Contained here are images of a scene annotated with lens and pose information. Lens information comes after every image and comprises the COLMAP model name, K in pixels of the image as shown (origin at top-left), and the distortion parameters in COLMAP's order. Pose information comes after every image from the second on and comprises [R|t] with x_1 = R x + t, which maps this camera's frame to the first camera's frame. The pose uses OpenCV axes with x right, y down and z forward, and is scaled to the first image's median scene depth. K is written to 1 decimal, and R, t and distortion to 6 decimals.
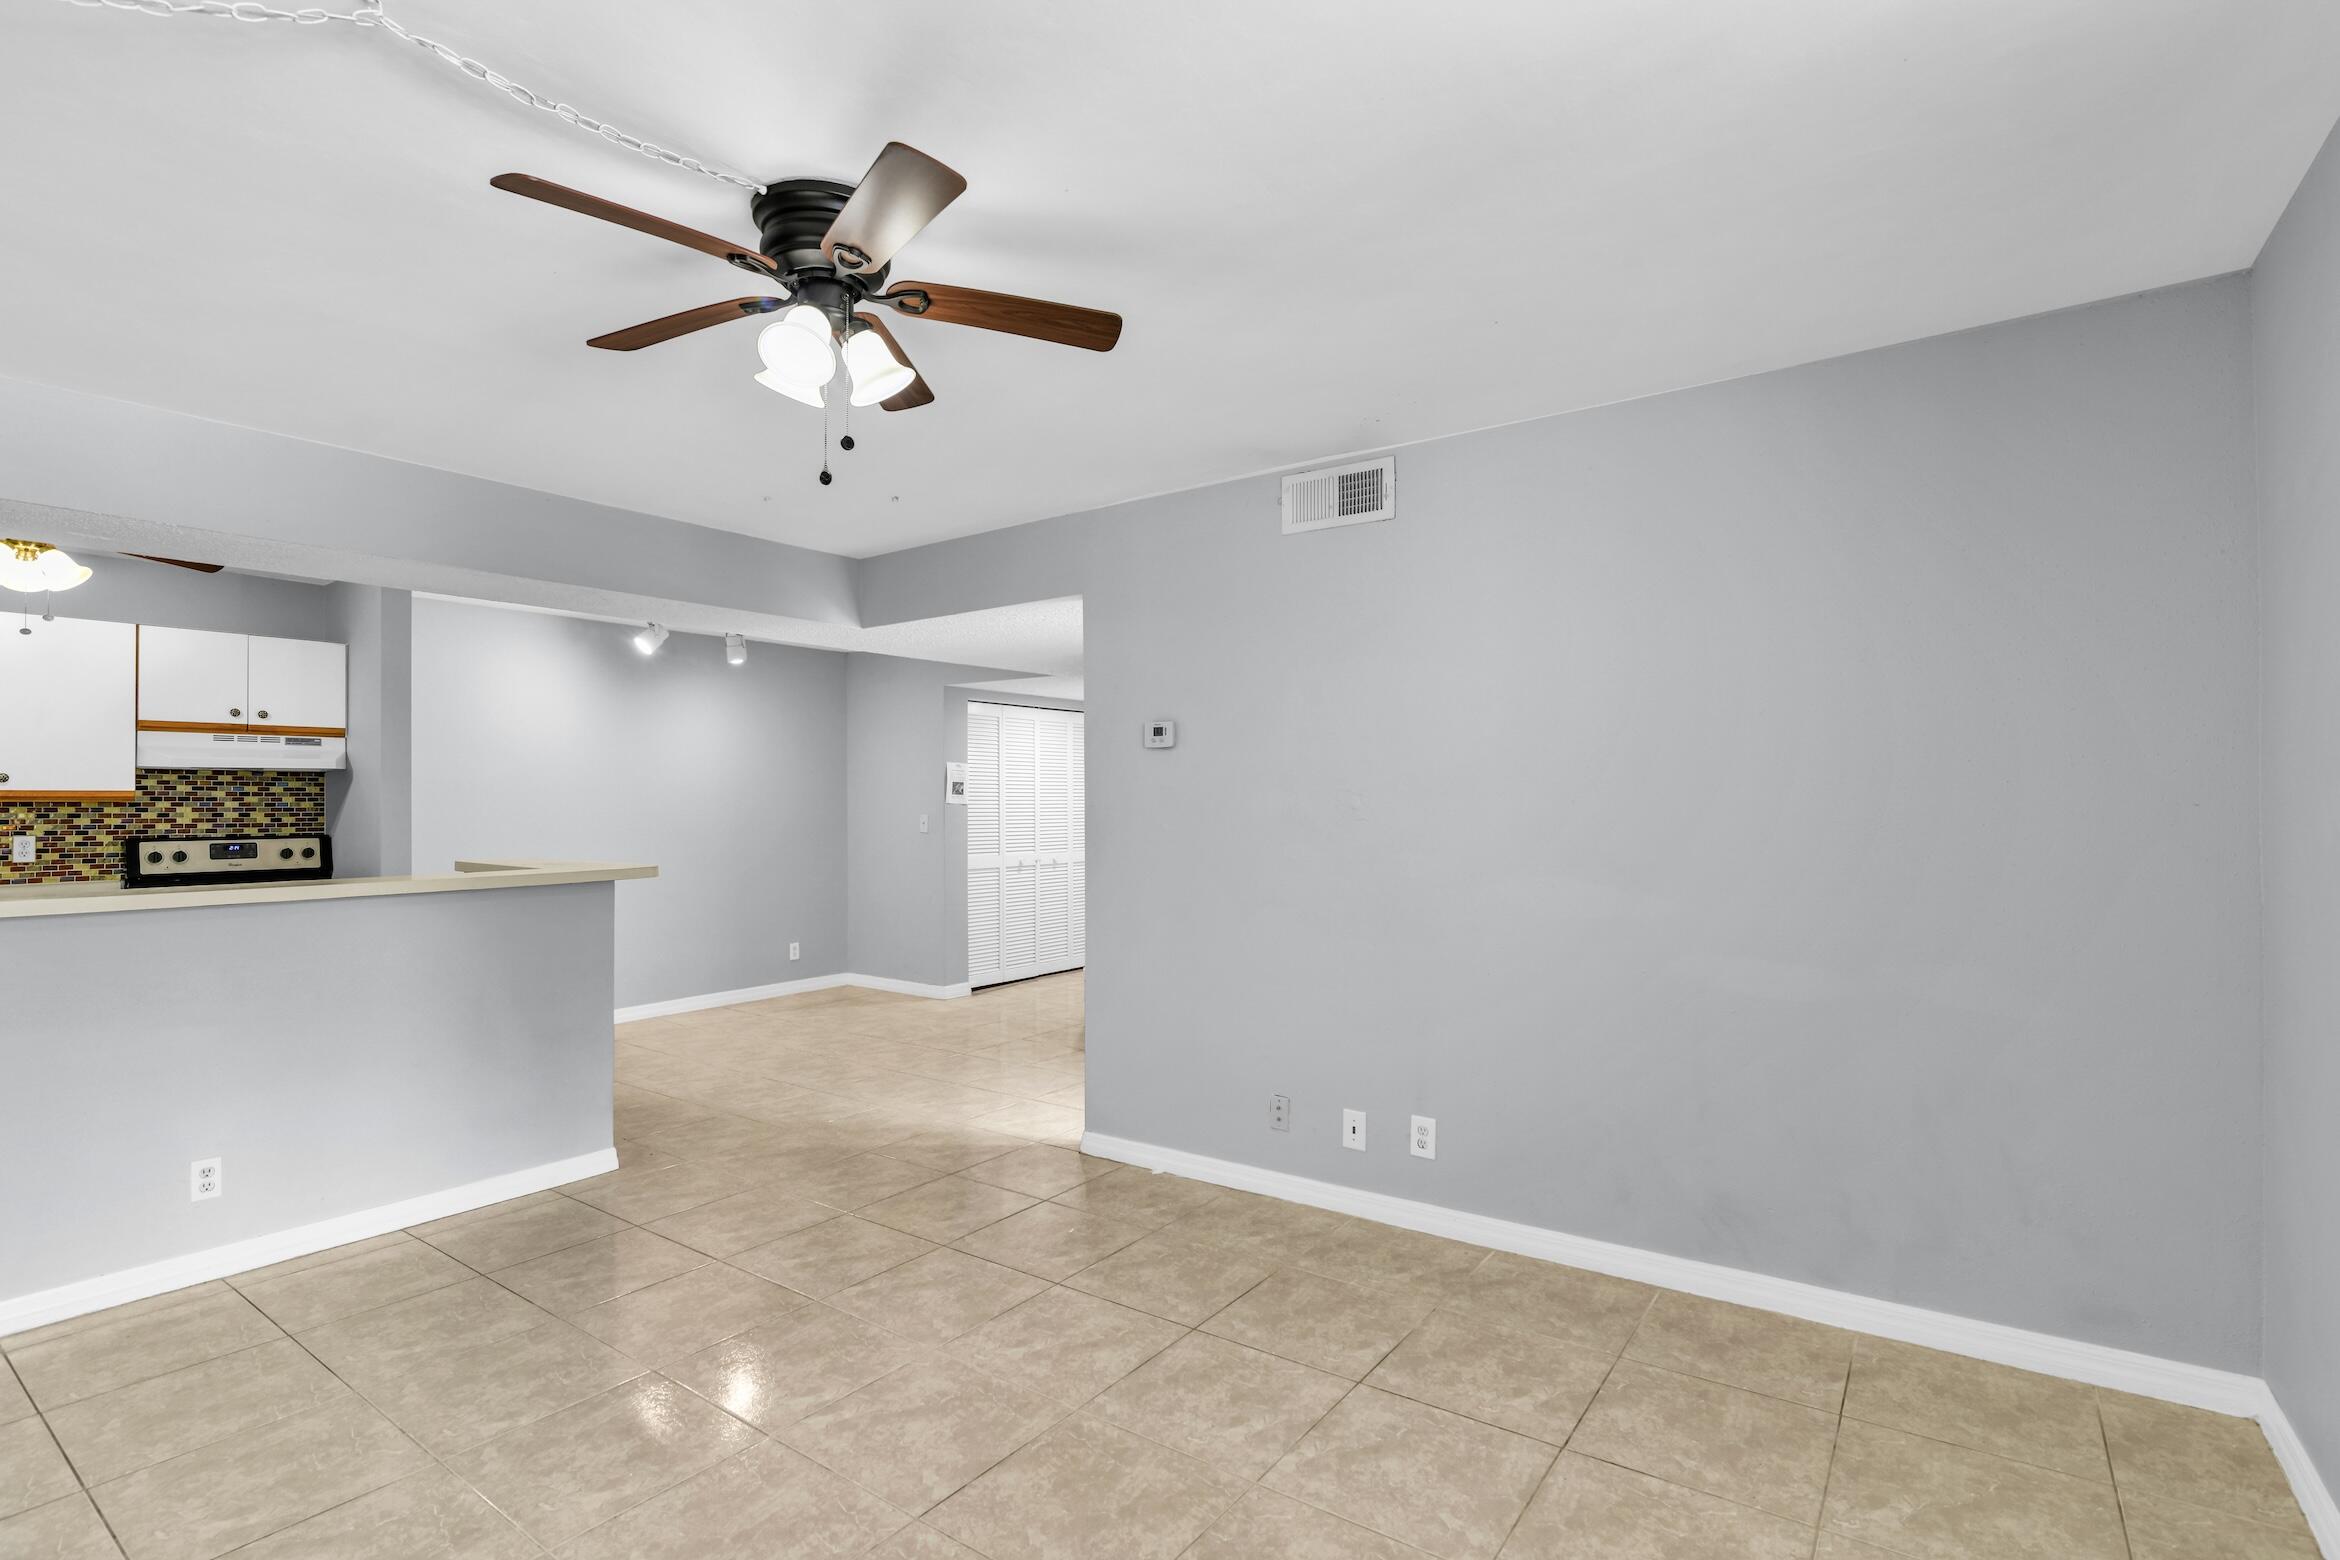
lens RADIAL K [[1104.2, 0, 1177.1], [0, 1104.2, 801.7], [0, 0, 1]] dist [-0.023771, 0.001460]
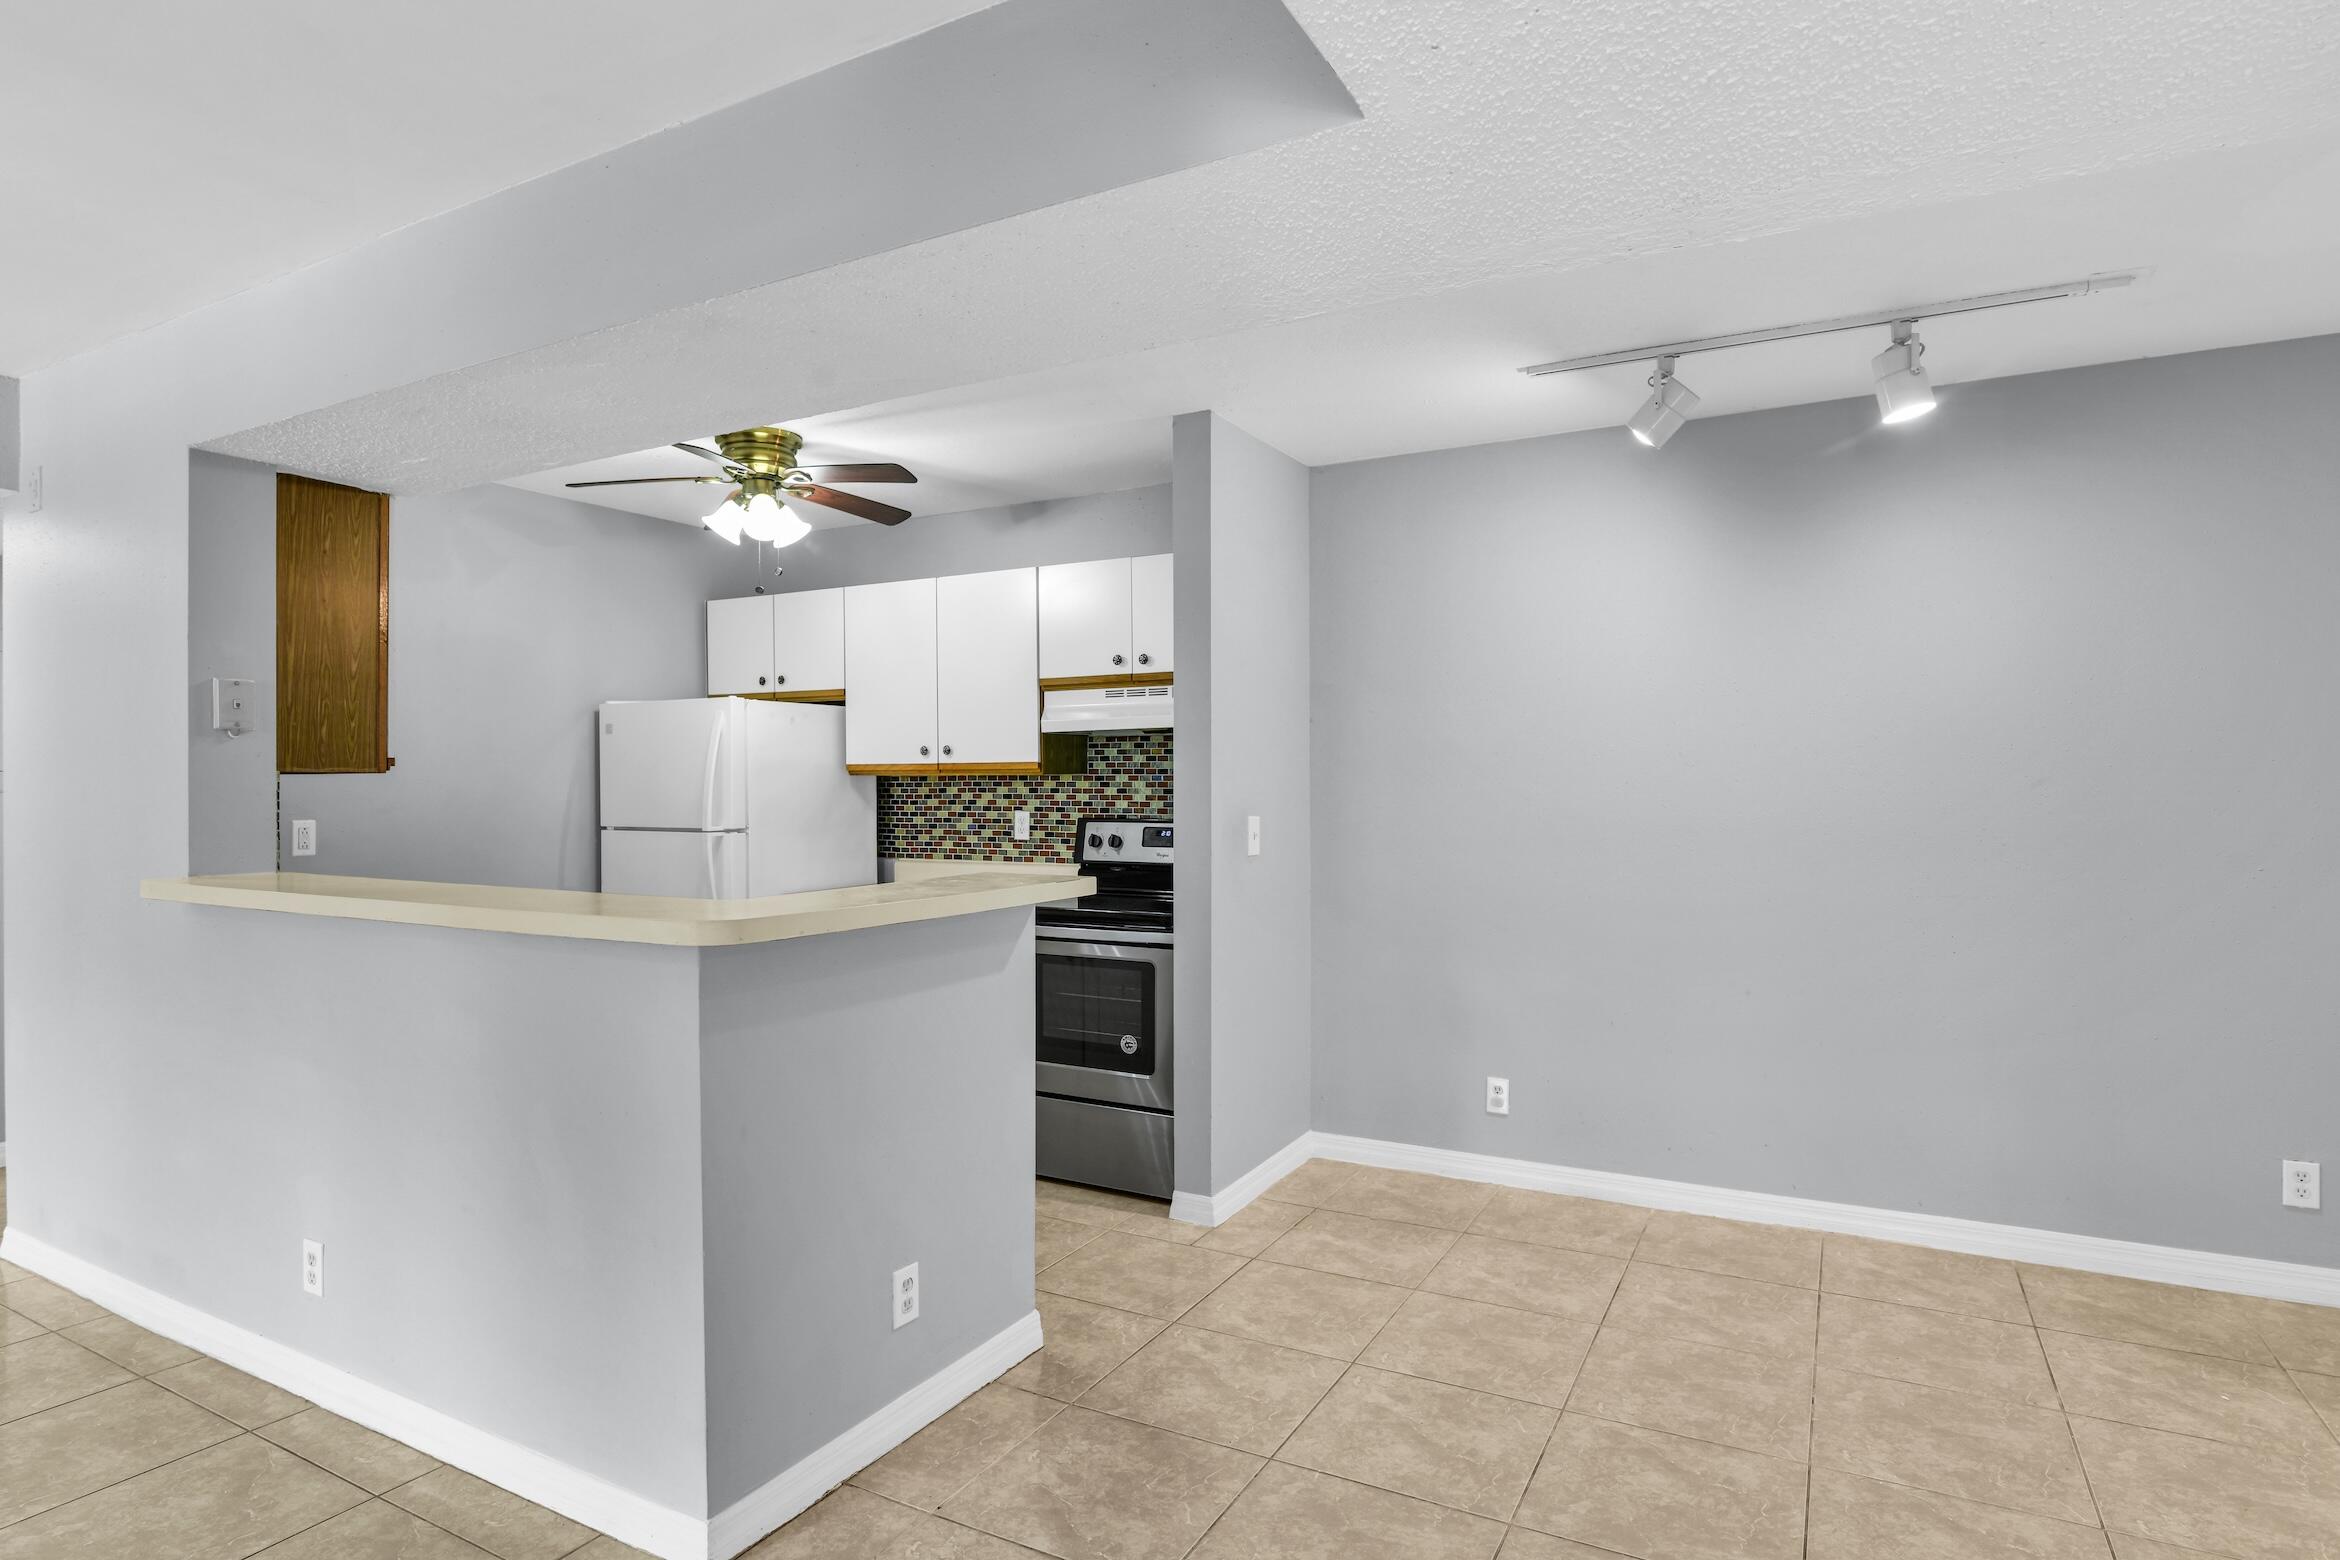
lens RADIAL K [[1227.5, 0, 1160.7], [0, 1227.5, 775.7], [0, 0, 1]] dist [-0.010248, -0.000274]
pose [[0.105563, -0.005611, -0.994397, 0.012554], [0.004552, 0.999976, -0.005159, 0.006543], [0.994402, -0.003982, 0.105586, 1.018461]]
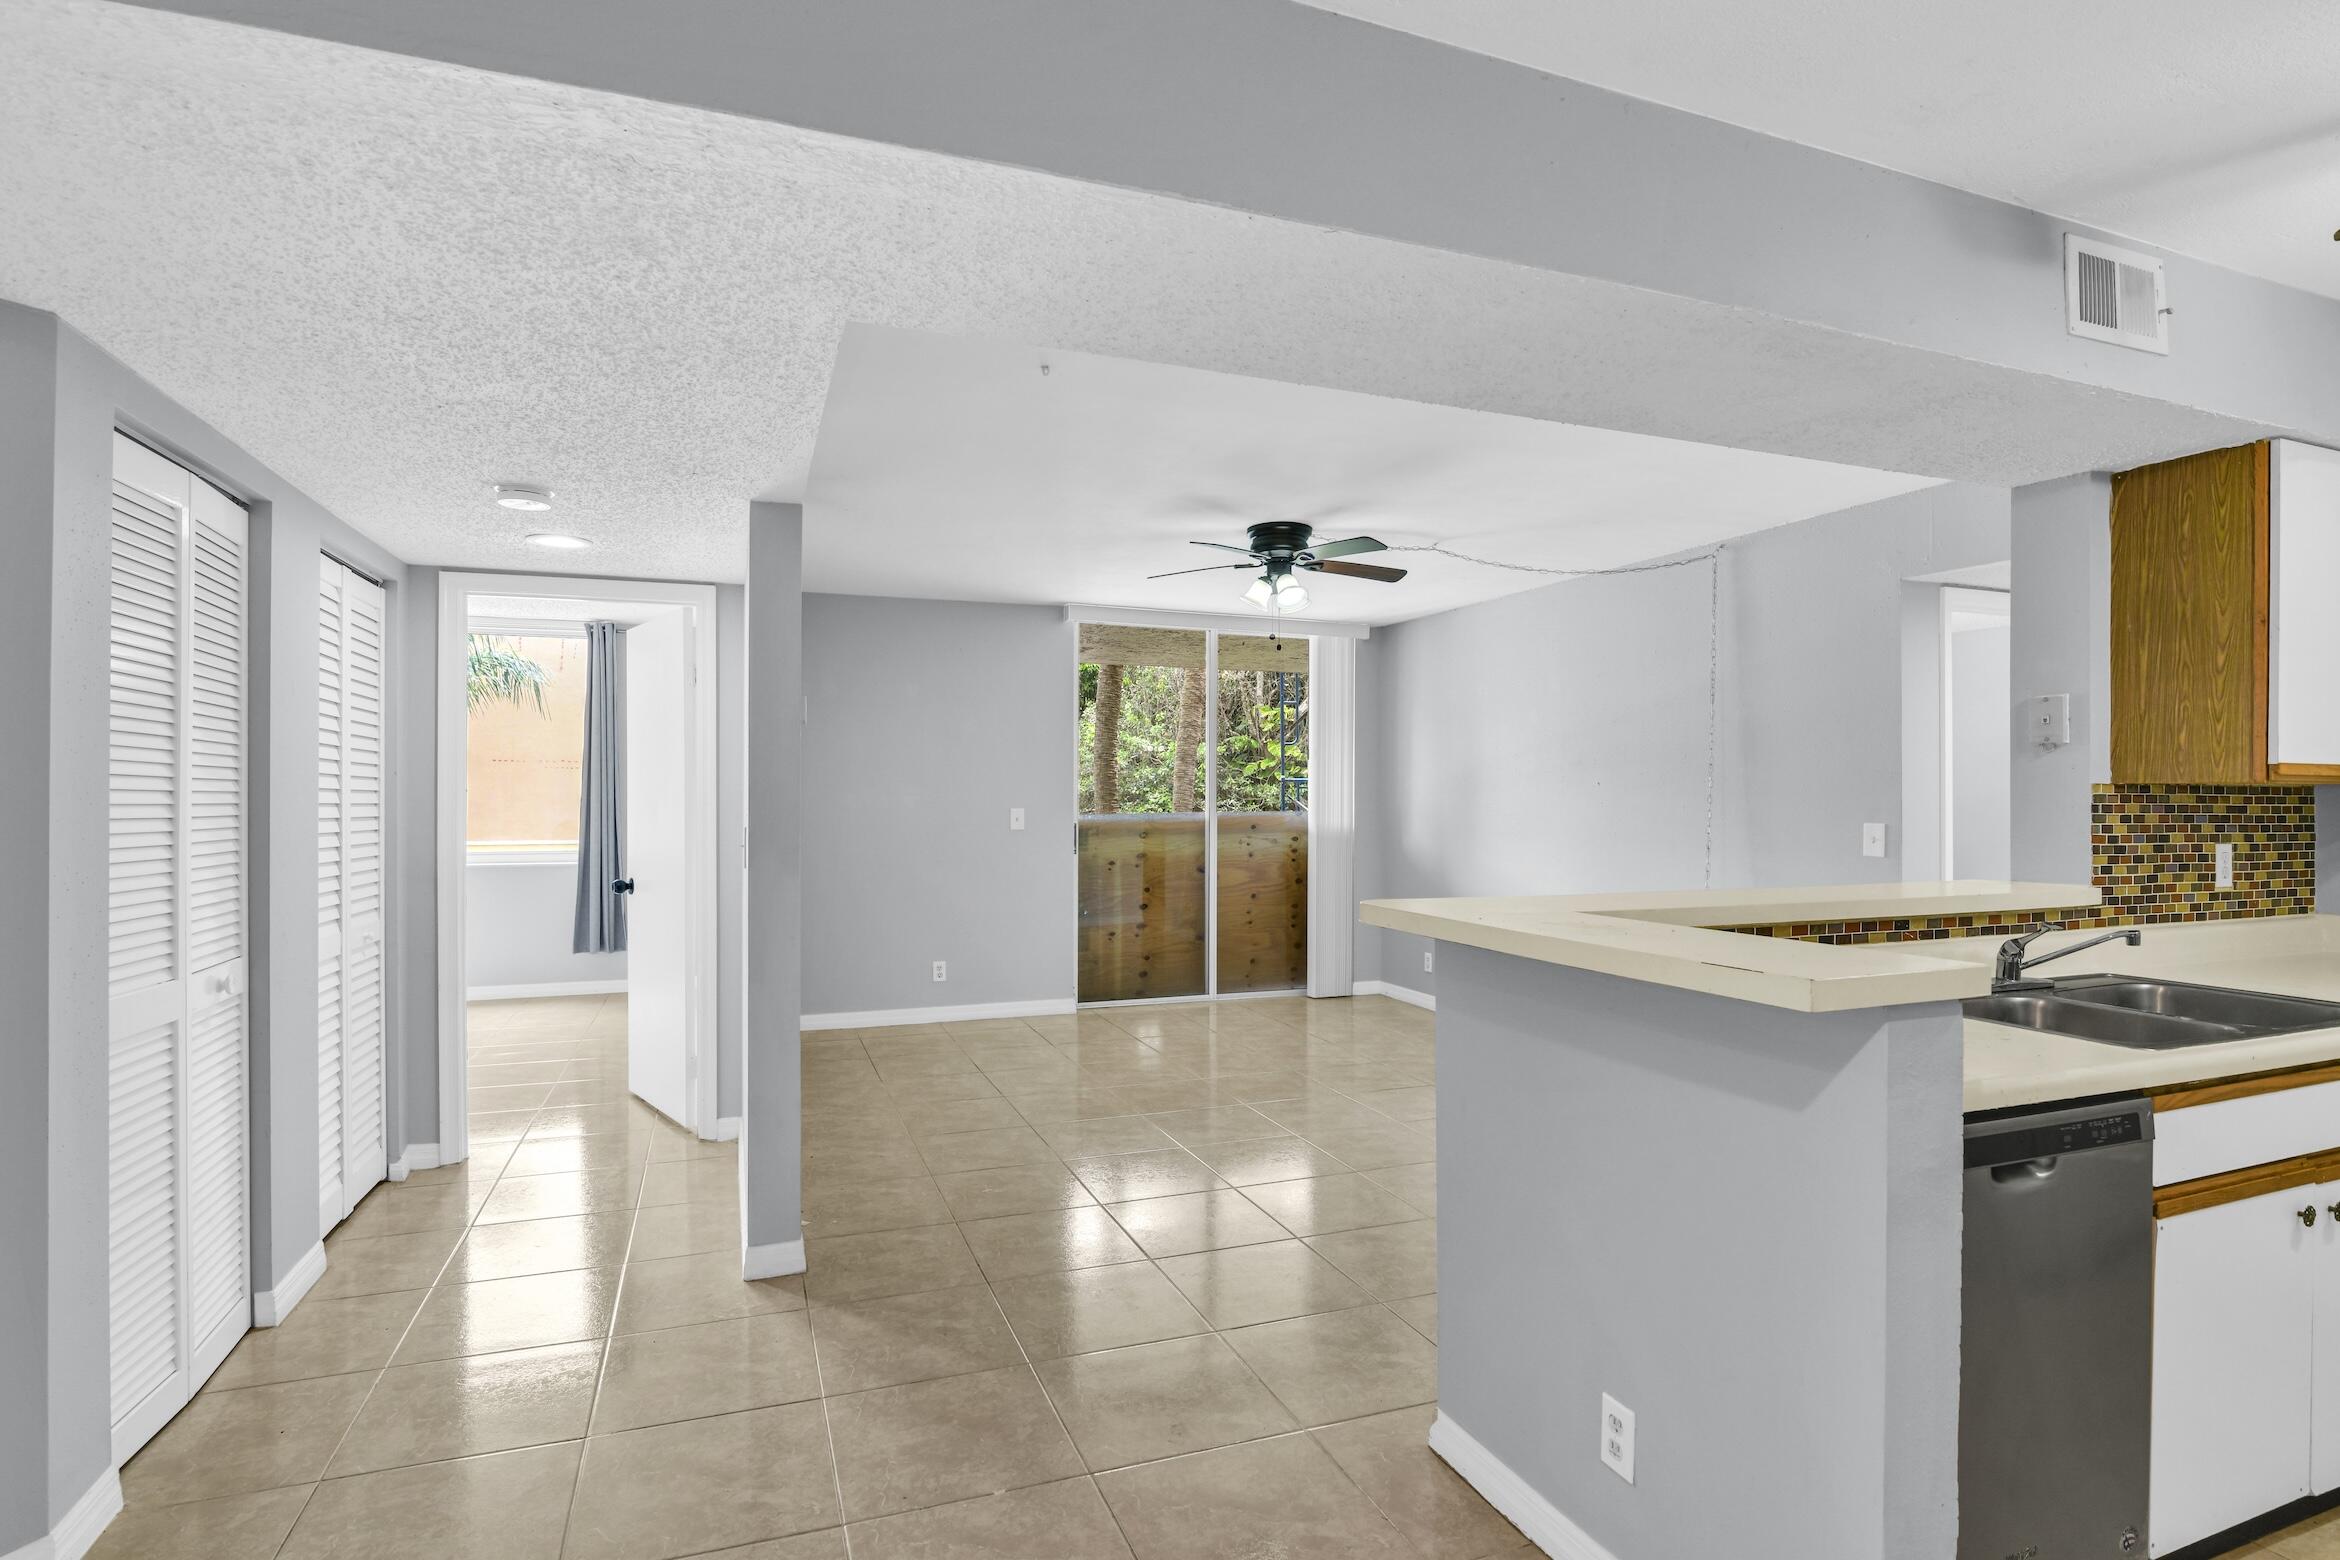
lens RADIAL K [[1104.2, 0, 1123.6], [0, 1104.2, 788.3], [0, 0, 1]] dist [-0.023771, 0.001460]
pose [[-0.803946, 0.007964, 0.594648, -0.644837], [0.001835, 0.999939, -0.010912, 0.006804], [-0.594699, -0.007681, -0.803912, 1.381579]]
